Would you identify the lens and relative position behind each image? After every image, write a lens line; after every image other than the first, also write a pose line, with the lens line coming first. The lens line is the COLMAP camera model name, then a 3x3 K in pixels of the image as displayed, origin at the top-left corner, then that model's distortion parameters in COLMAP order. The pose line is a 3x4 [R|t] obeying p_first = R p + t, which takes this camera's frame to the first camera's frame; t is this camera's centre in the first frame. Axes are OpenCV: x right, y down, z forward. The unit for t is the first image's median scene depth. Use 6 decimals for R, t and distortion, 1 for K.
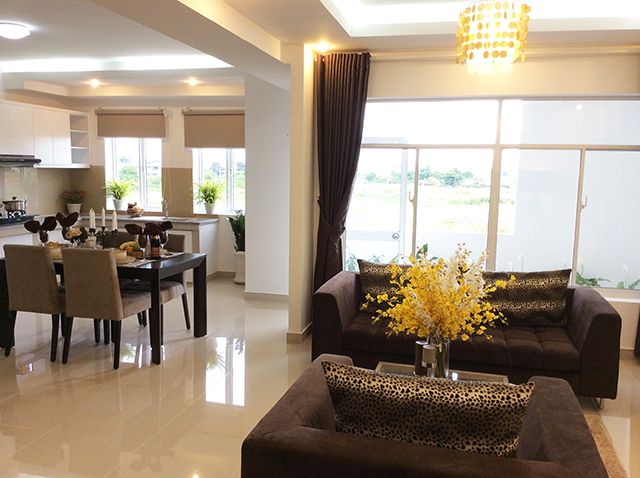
lens RADIAL K [[580.3, 0, 320.0], [0, 580.3, 239.0], [0, 0, 1]] dist [0.128801, -0.259887]
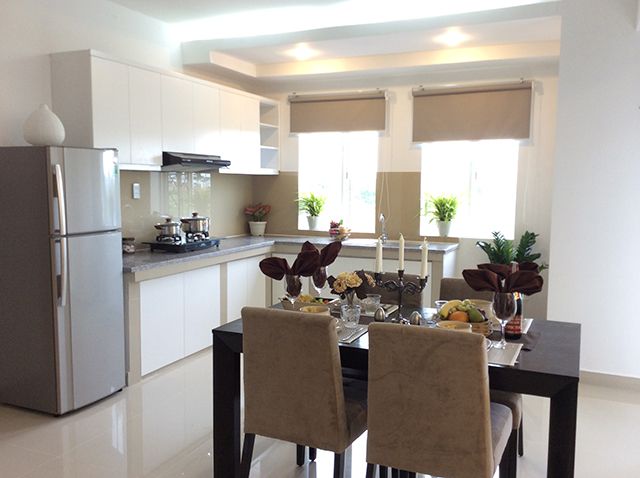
lens RADIAL K [[580.3, 0, 320.0], [0, 580.3, 239.0], [0, 0, 1]] dist [0.128801, -0.259887]
pose [[0.984367, 0.008570, -0.175920, -0.310084], [-0.012745, 0.999663, -0.022614, -0.032509], [0.175667, 0.024503, 0.984145, 0.414856]]
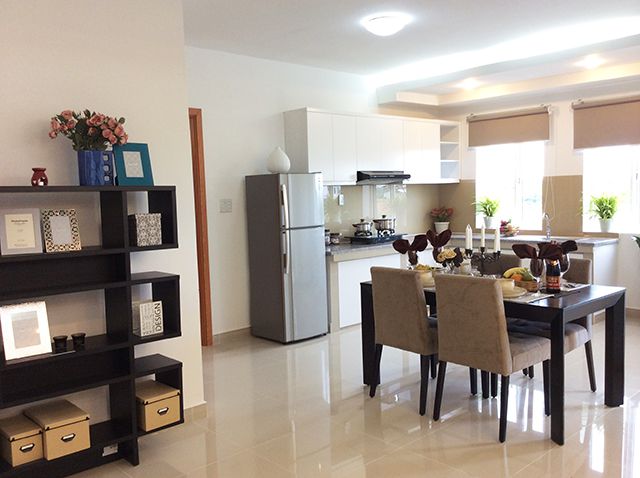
lens RADIAL K [[580.3, 0, 320.0], [0, 580.3, 239.0], [0, 0, 1]] dist [0.128801, -0.259887]
pose [[0.830980, 0.003863, -0.556289, -0.100920], [-0.023713, 0.999313, -0.028483, -0.004056], [0.555797, 0.036860, 0.830500, 0.202347]]
